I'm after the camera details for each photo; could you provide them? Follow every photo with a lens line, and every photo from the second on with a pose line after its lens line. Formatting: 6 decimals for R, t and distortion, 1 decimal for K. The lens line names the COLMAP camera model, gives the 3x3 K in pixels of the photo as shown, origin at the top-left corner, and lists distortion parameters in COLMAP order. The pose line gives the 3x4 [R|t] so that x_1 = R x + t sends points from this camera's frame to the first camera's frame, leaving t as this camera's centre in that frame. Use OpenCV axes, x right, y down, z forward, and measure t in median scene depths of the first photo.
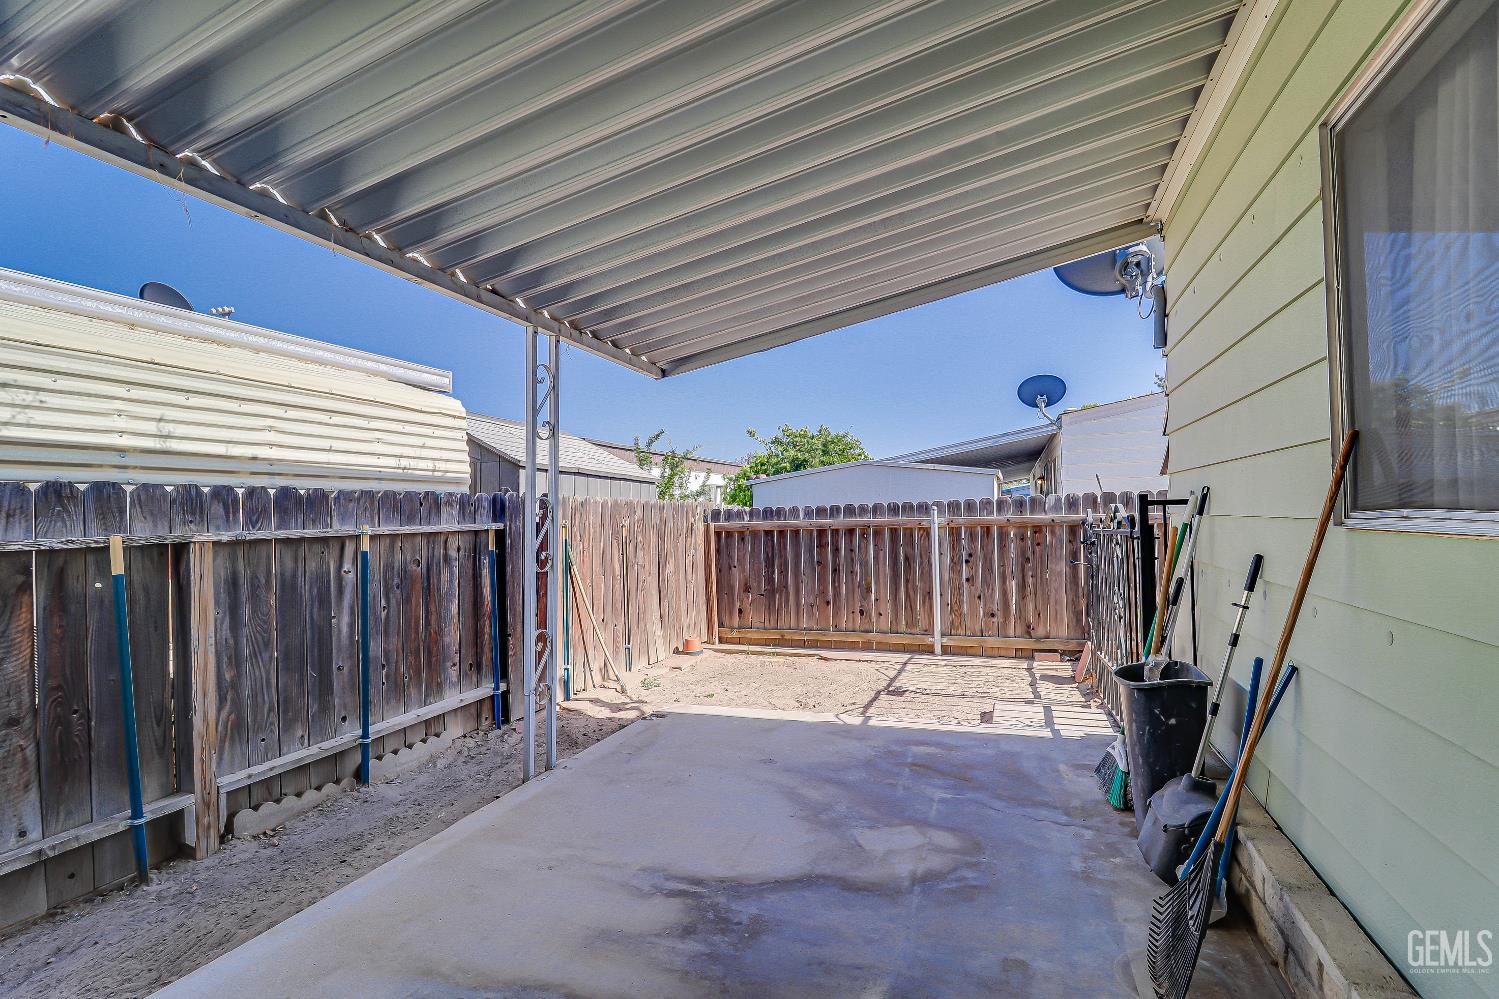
lens RADIAL K [[697.5, 0, 748.7], [0, 697.5, 508.0], [0, 0, 1]] dist [0.000453, -0.006804]
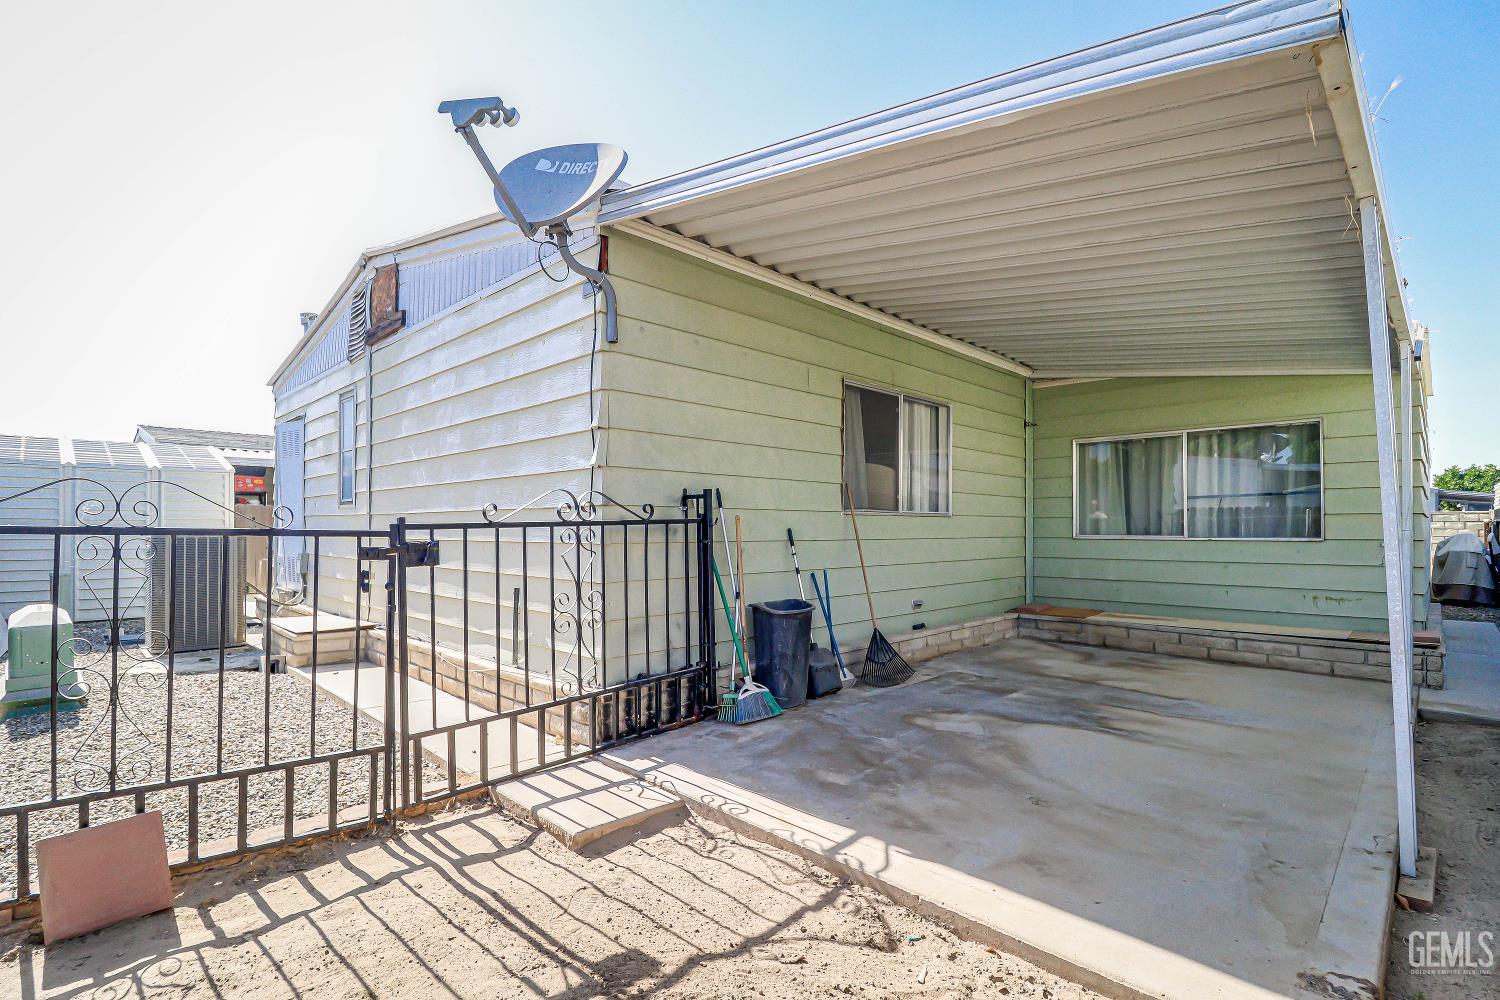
lens RADIAL K [[697.9, 0, 753.0], [0, 697.9, 510.2], [0, 0, 1]] dist [0.000453, -0.006804]
pose [[-0.912373, 0.034951, 0.407865, -0.009071], [0.017175, 0.998739, -0.047166, 0.083034], [-0.409000, -0.036028, -0.911823, 2.238837]]
